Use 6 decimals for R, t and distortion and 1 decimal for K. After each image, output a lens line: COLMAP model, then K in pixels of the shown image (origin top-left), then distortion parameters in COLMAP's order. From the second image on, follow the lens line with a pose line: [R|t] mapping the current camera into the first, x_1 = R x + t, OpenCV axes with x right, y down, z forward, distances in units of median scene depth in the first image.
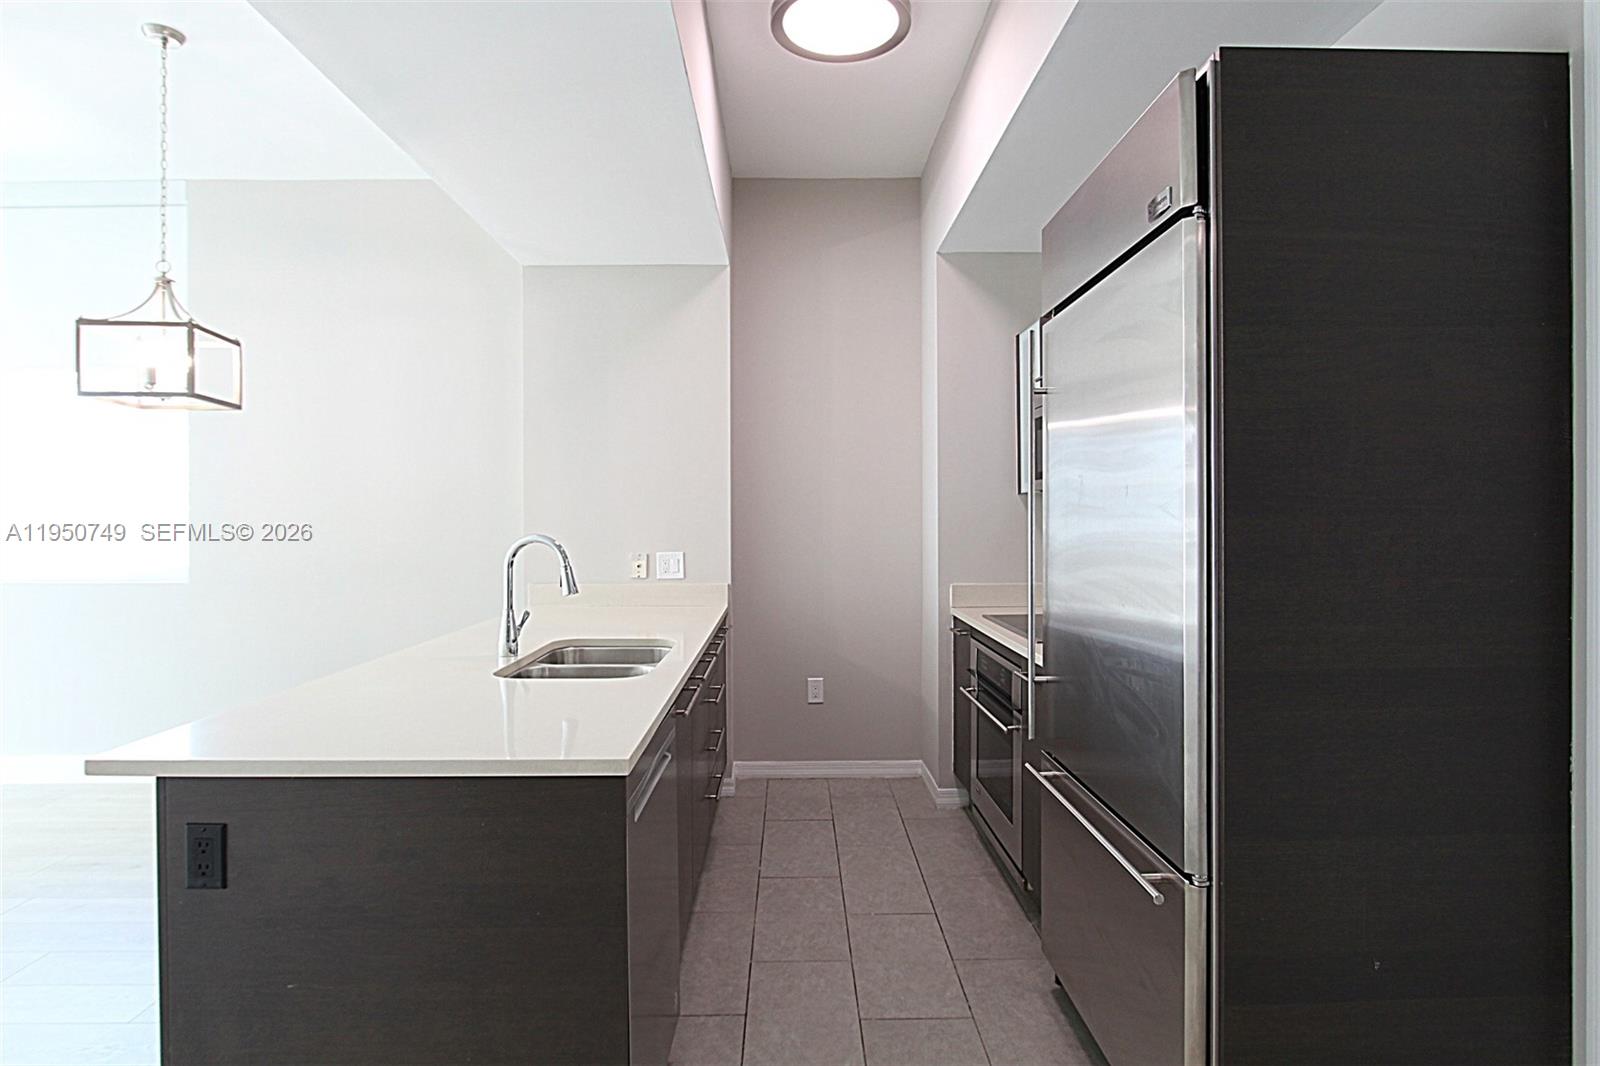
lens RADIAL K [[882.7, 0, 813.1], [0, 882.7, 519.1], [0, 0, 1]] dist [-0.021052, 0.007740]
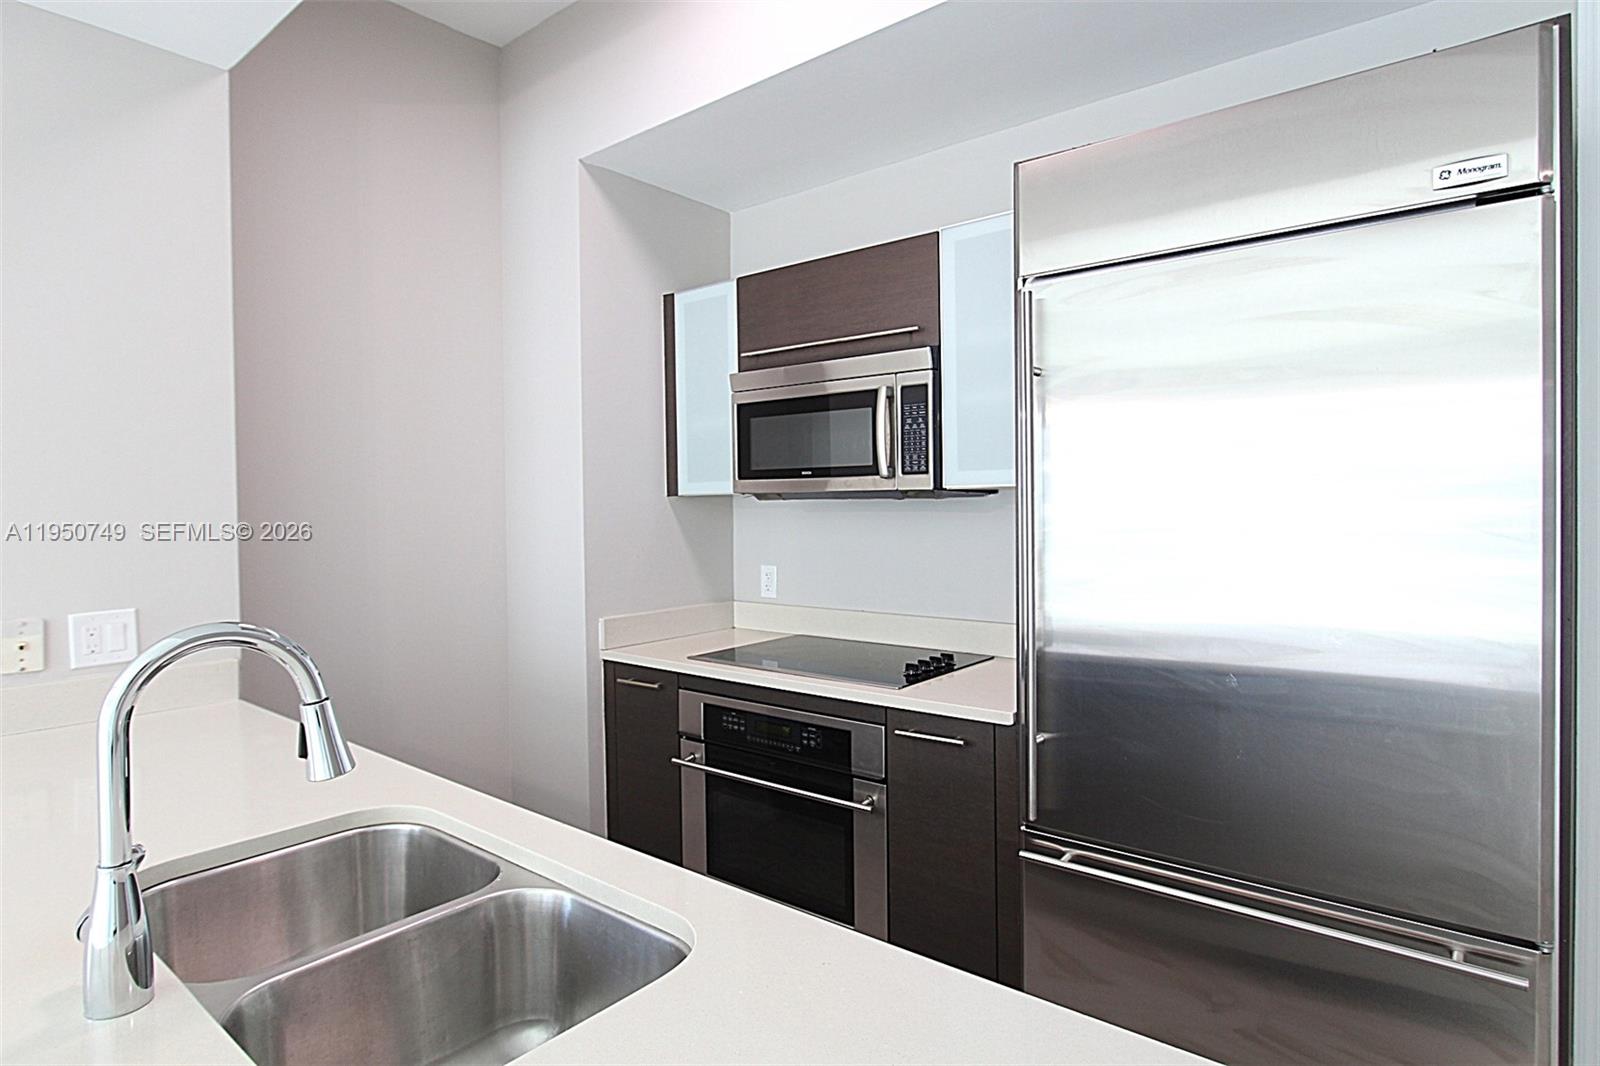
lens RADIAL K [[882.7, 0, 792.4], [0, 882.7, 520.1], [0, 0, 1]] dist [-0.021052, 0.007740]
pose [[0.659564, -0.022376, 0.751315, -0.275190], [0.012588, 0.999745, 0.018723, -0.018504], [-0.751543, -0.002892, 0.659678, 0.382035]]
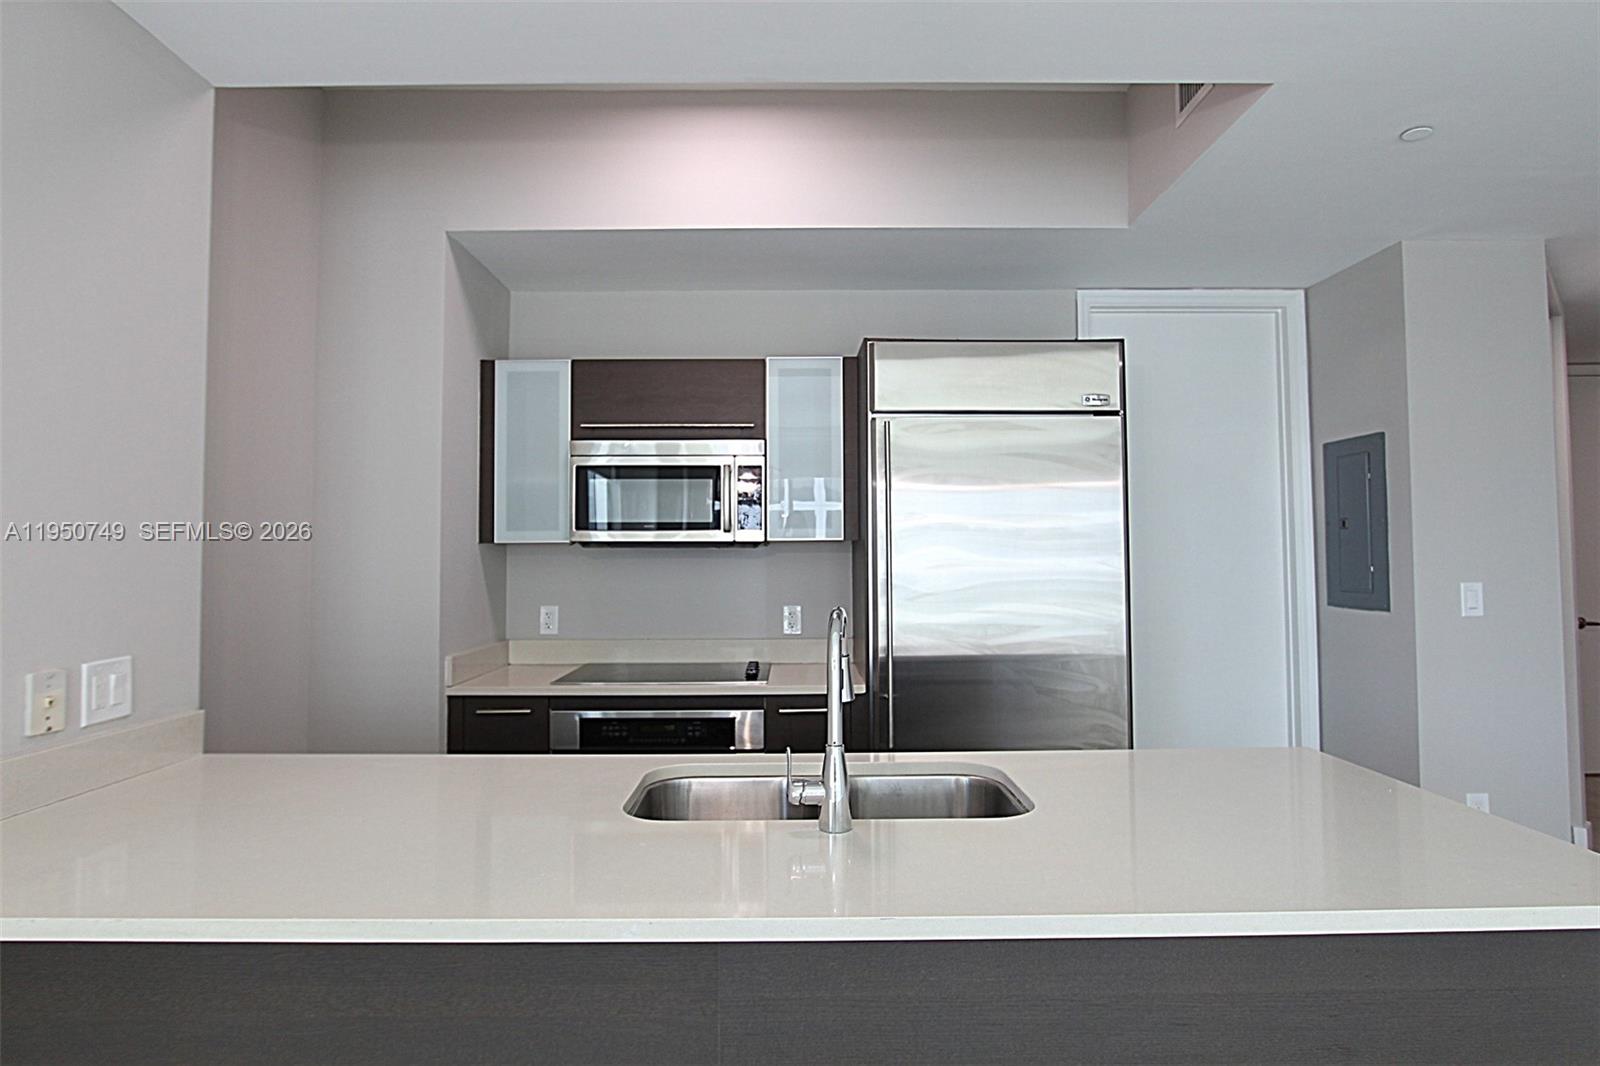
lens RADIAL K [[882.7, 0, 796.4], [0, 882.7, 516.2], [0, 0, 1]] dist [-0.021052, 0.007740]
pose [[0.016542, 0.045816, 0.998813, -0.593544], [0.004922, 0.998934, -0.045903, -0.011982], [-0.999851, 0.005676, 0.016299, 0.652786]]
